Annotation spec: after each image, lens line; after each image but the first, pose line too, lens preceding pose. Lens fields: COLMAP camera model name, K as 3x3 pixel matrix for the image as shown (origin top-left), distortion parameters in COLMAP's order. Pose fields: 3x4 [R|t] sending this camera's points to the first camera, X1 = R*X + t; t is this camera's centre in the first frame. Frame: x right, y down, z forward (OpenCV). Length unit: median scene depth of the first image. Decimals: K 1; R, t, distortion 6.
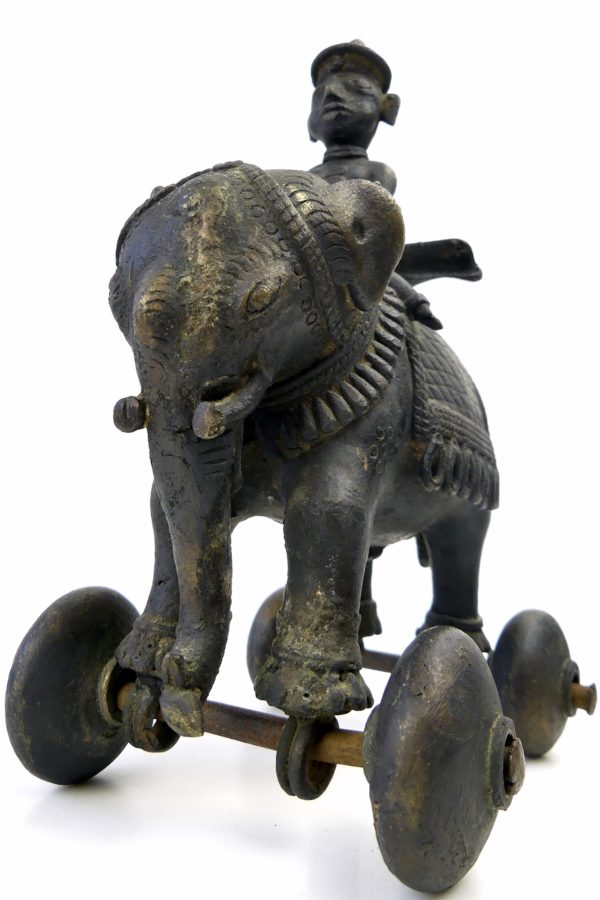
lens RADIAL K [[733.4, 0, 300.0], [0, 733.4, 450.0], [0, 0, 1]] dist [0.005719, 0.002087]
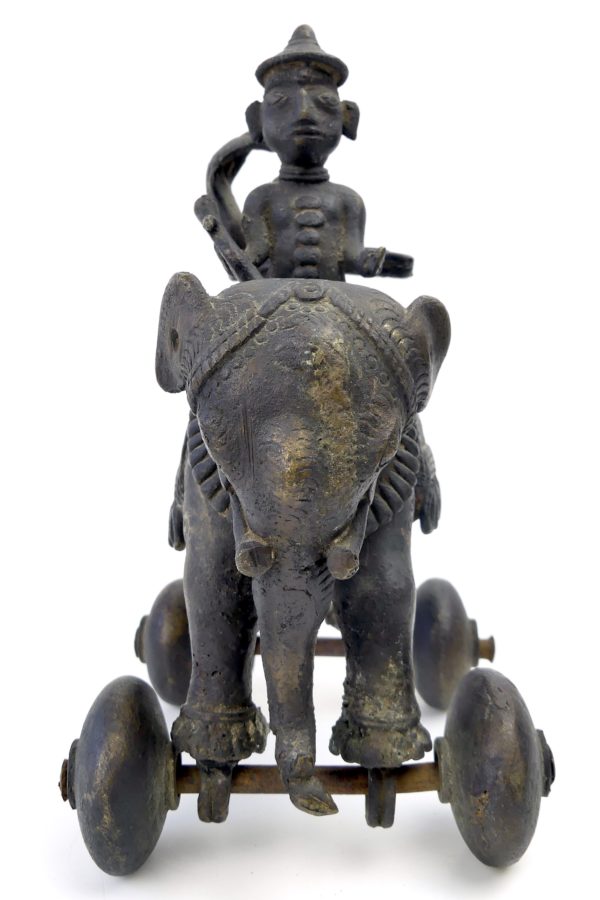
lens RADIAL K [[1013.4, 0, 299.3], [0, 1013.4, 488.8], [0, 0, 1]] dist [-0.013490, -0.007839]
pose [[0.892638, -0.152516, 0.424189, -0.738867], [0.029413, 0.958724, 0.282812, -0.526207], [-0.449814, -0.239973, 0.860279, -0.225754]]
